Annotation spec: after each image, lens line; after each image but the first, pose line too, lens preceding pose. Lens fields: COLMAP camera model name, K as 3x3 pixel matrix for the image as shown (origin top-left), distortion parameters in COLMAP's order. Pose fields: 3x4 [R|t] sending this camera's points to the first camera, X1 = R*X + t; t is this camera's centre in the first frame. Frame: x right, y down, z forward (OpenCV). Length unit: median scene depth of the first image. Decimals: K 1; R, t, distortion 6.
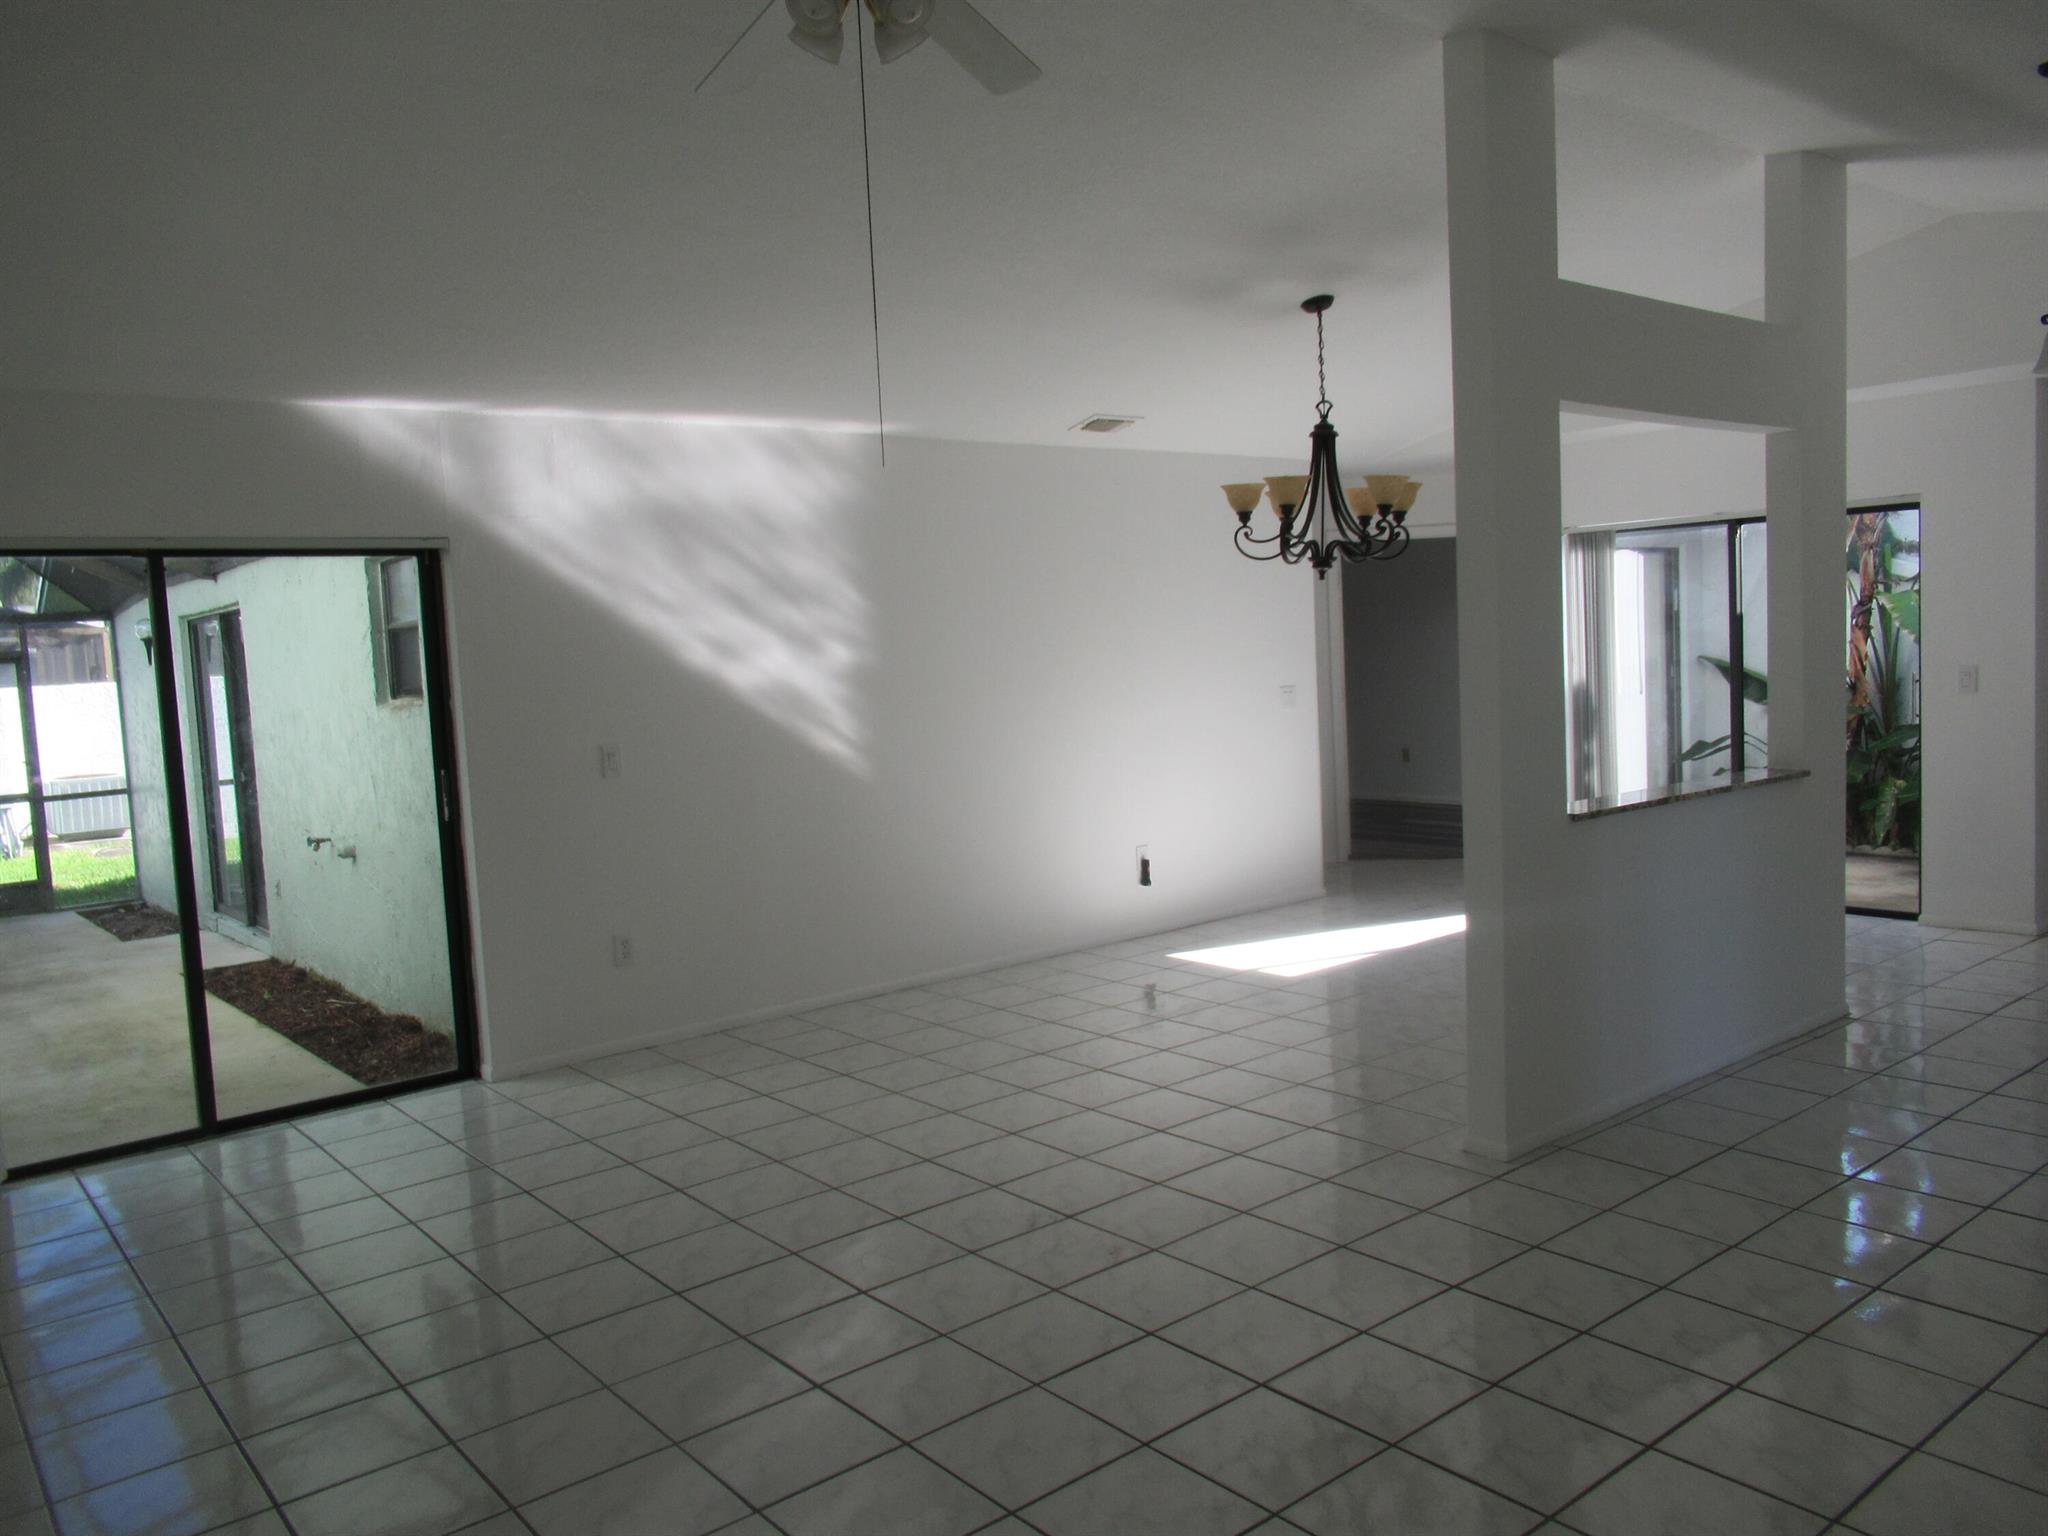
lens RADIAL K [[1535.5, 0, 1016.9], [0, 1535.5, 751.4], [0, 0, 1]] dist [-0.002185, -0.009435]
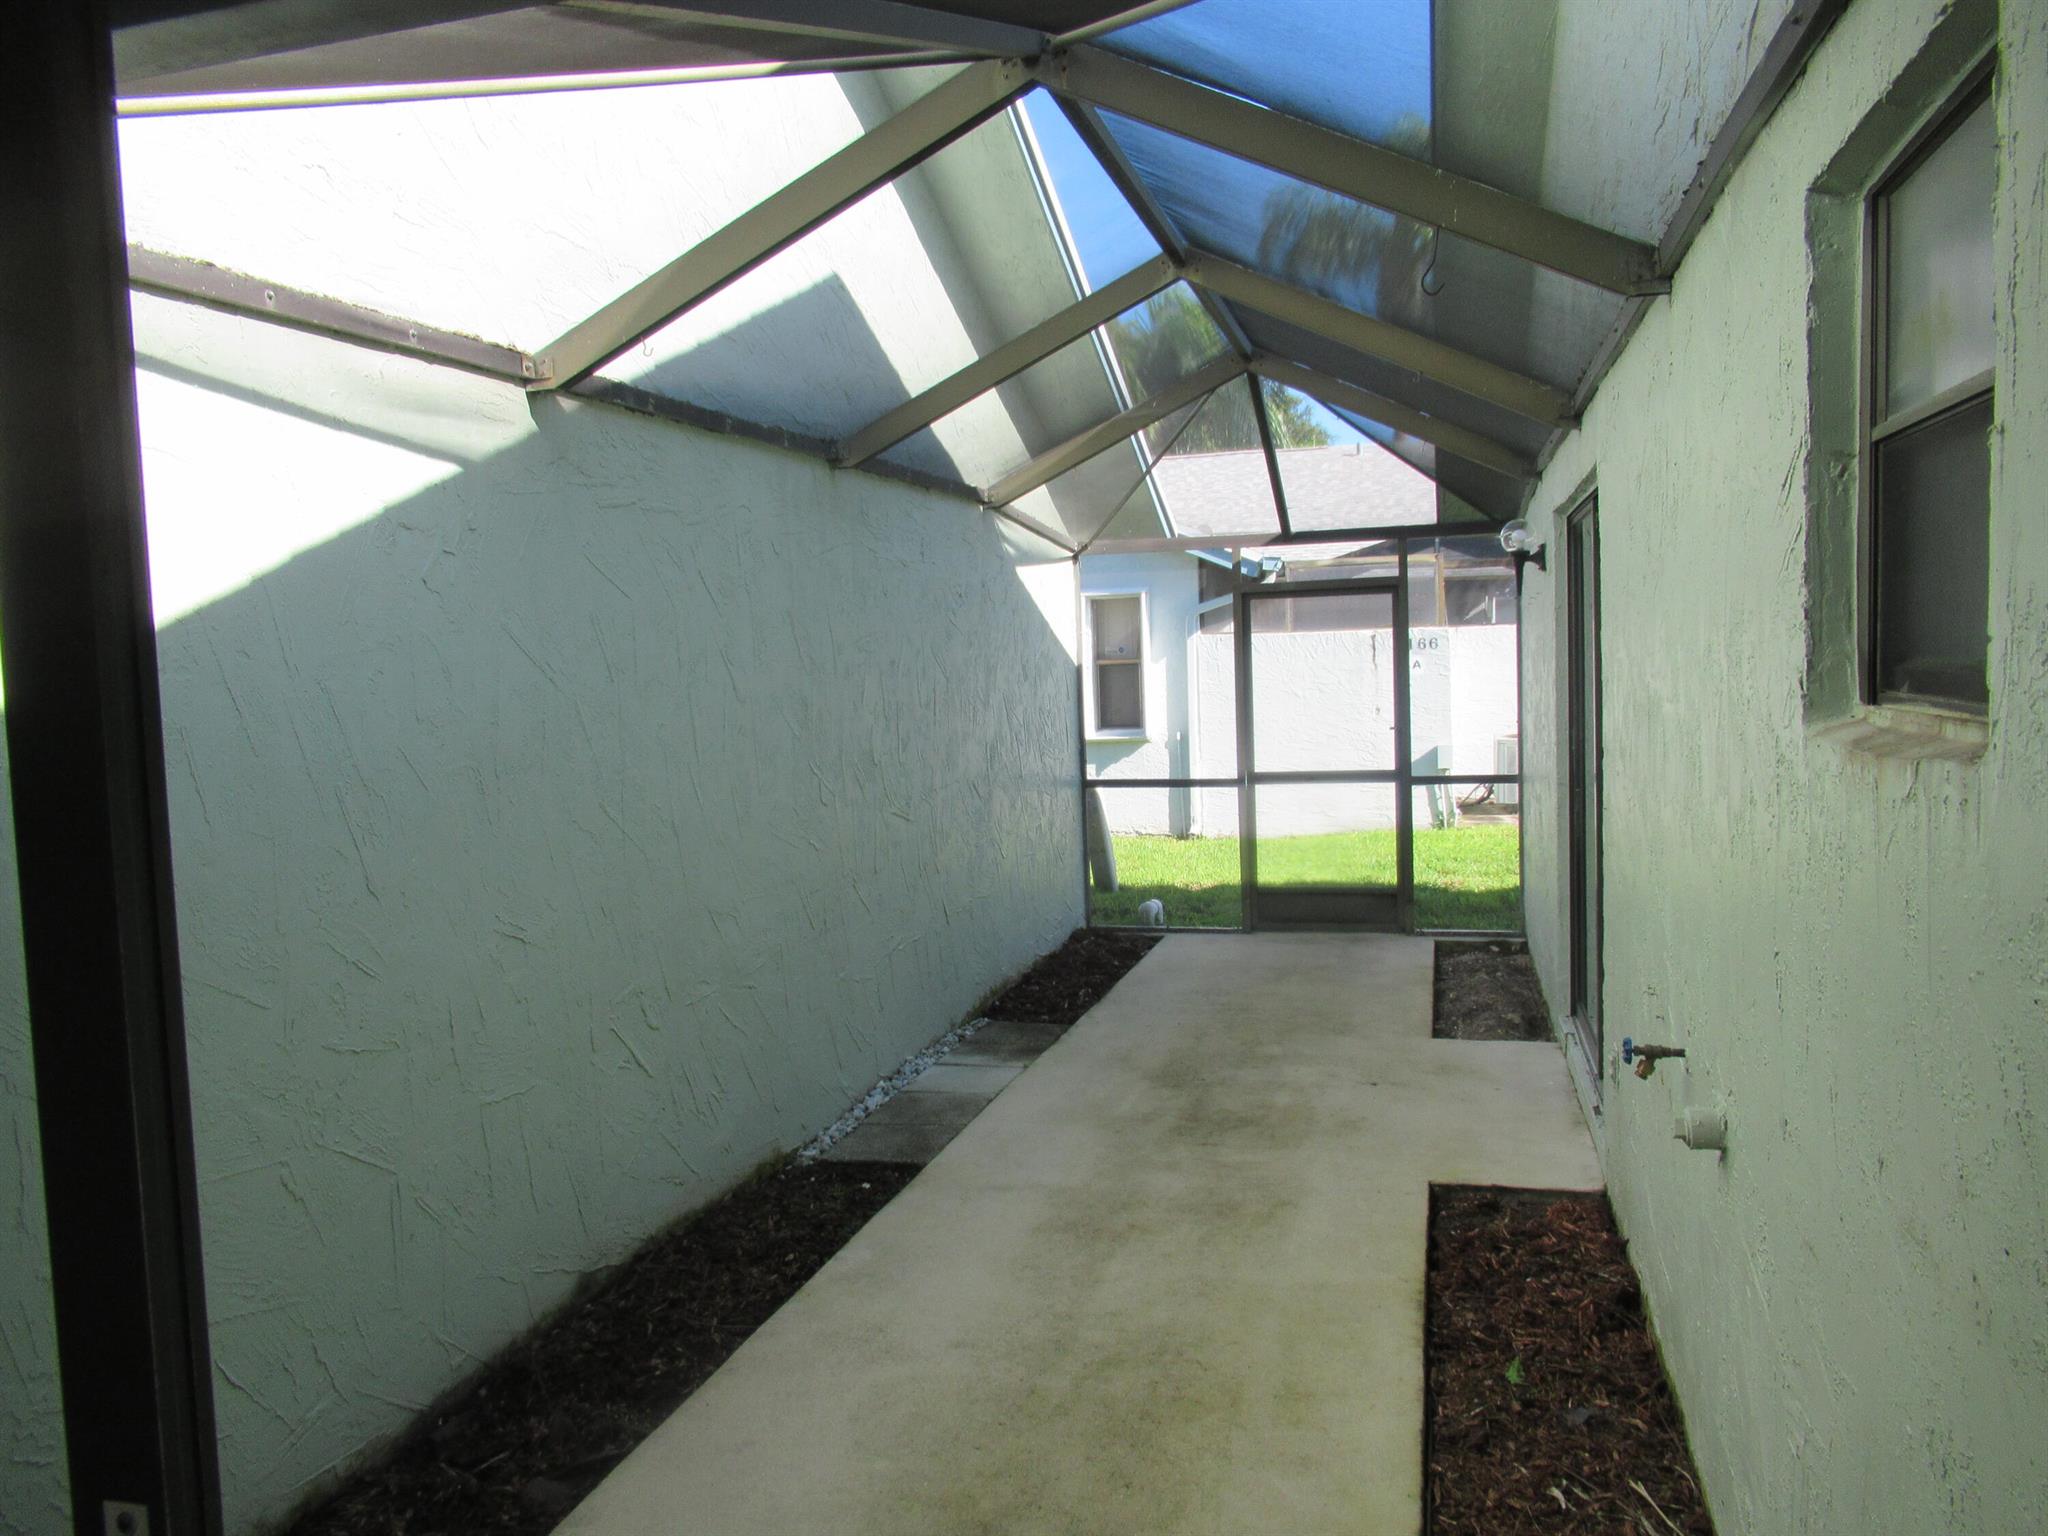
lens RADIAL K [[1535.5, 0, 1016.9], [0, 1535.5, 751.4], [0, 0, 1]] dist [-0.002185, -0.009435]
pose [[0.589960, 0.086498, -0.802786, -0.258662], [-0.056876, 0.996227, 0.065543, -0.032310], [0.805427, 0.006991, 0.592654, 0.670039]]
